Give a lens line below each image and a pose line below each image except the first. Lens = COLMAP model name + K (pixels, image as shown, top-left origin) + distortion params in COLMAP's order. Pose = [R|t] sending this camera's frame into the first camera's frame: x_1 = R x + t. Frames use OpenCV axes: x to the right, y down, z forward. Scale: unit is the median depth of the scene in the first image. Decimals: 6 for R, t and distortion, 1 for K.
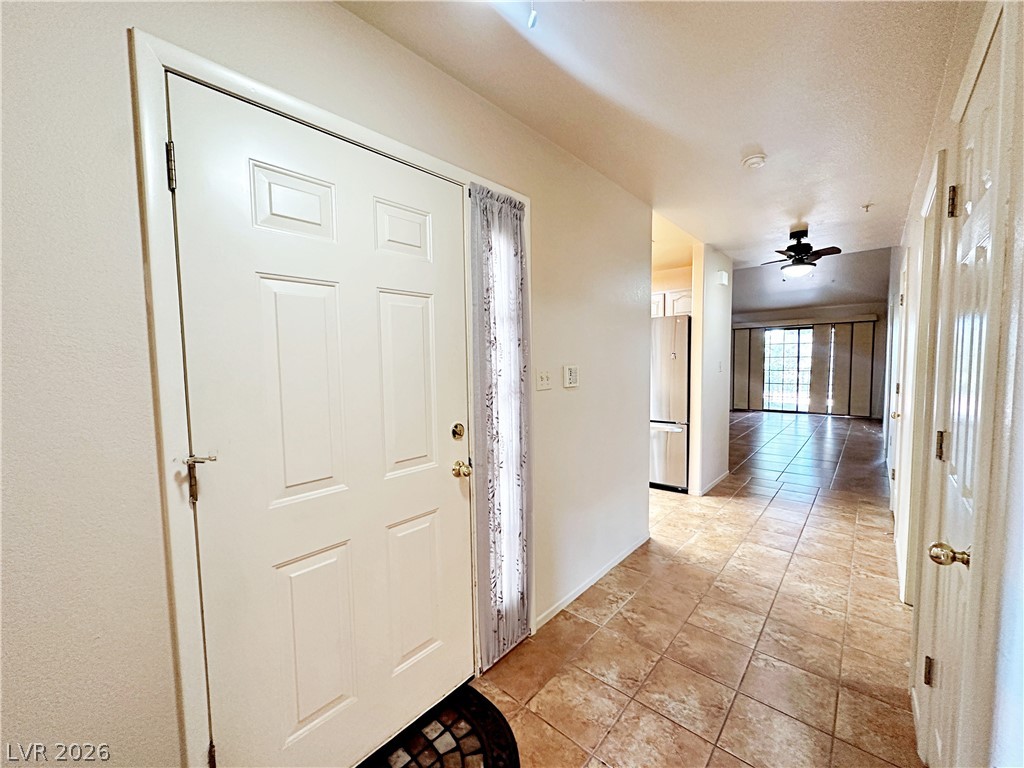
lens RADIAL K [[407.7, 0, 507.9], [0, 407.7, 386.4], [0, 0, 1]] dist [-0.009856, 0.000987]
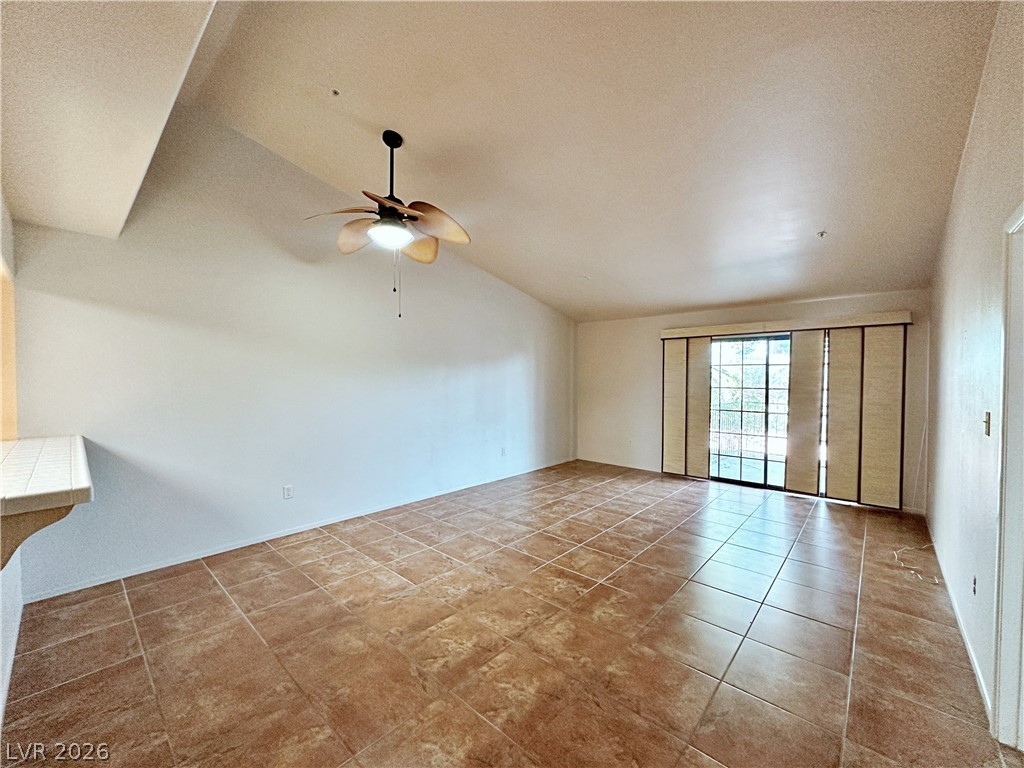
lens RADIAL K [[407.7, 0, 512.2], [0, 407.7, 385.3], [0, 0, 1]] dist [-0.009856, 0.000987]
pose [[0.999677, 0.018216, 0.017697, 0.354343], [-0.017413, 0.998856, -0.044547, -0.046414], [-0.018488, 0.044224, 0.998851, 0.444588]]
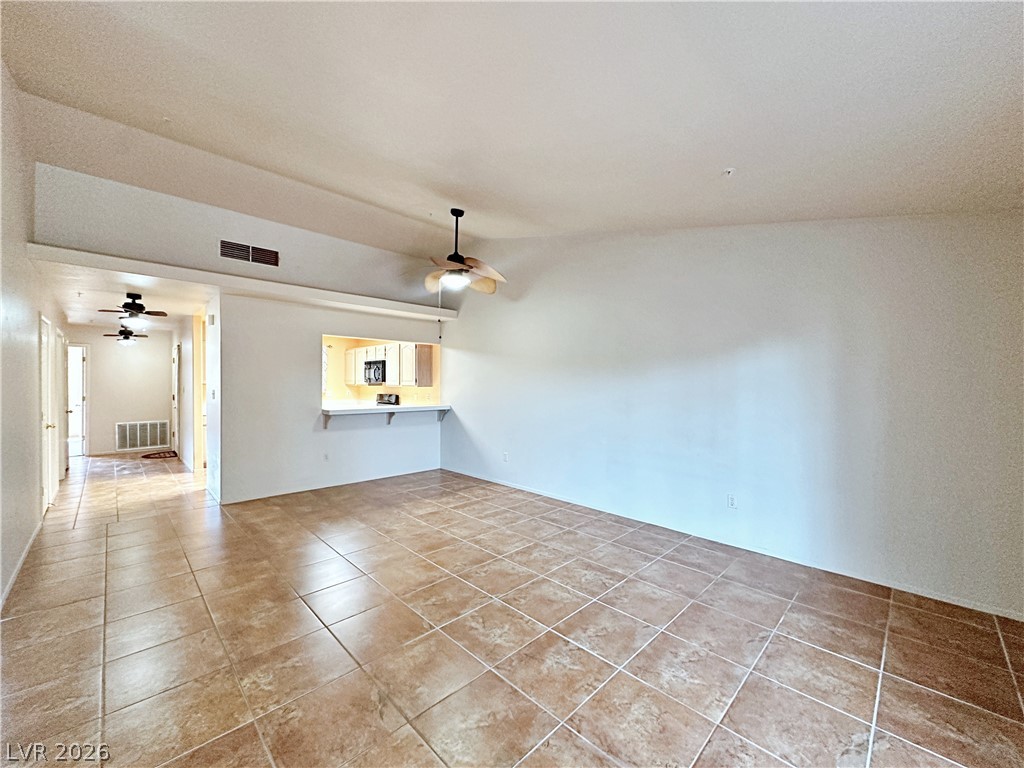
lens RADIAL K [[407.7, 0, 509.6], [0, 407.7, 387.6], [0, 0, 1]] dist [-0.009856, 0.000987]
pose [[-0.040112, 0.027501, -0.998817, 0.744552], [-0.070849, 0.997027, 0.030297, -0.076095], [0.996680, 0.071981, -0.038045, 0.877615]]
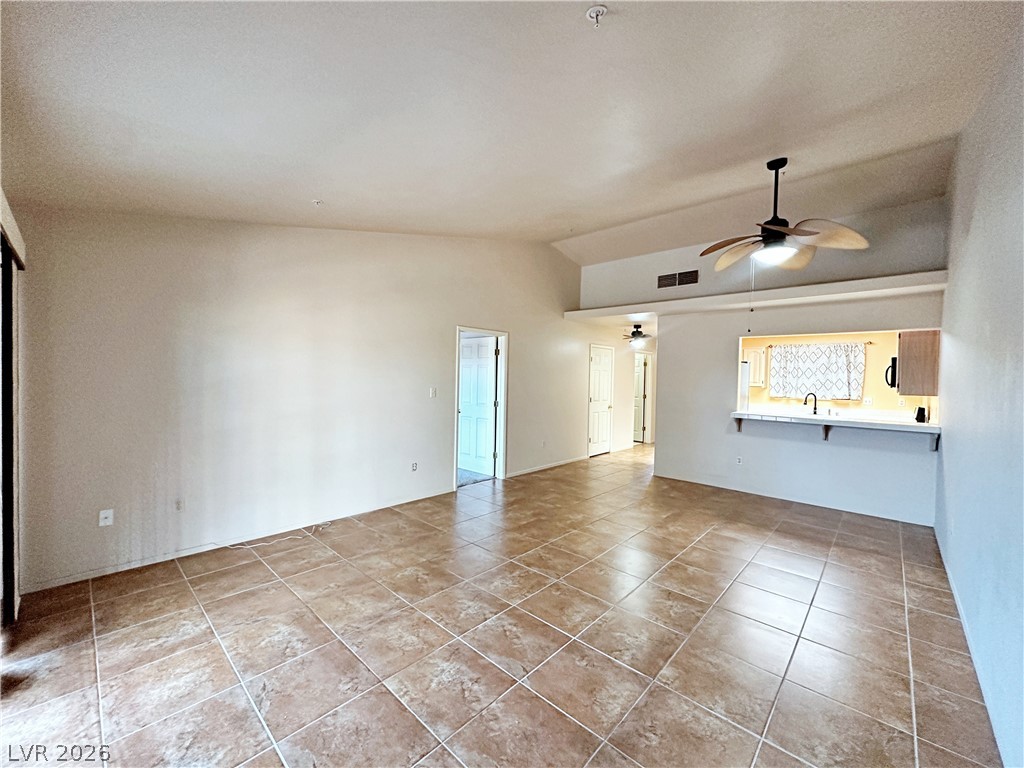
lens RADIAL K [[407.7, 0, 513.9], [0, 407.7, 388.5], [0, 0, 1]] dist [-0.009856, 0.000987]
pose [[-0.999940, -0.006563, -0.008817, 0.499015], [-0.007366, 0.995513, 0.094338, -0.095049], [0.008158, 0.094397, -0.995501, 1.167027]]
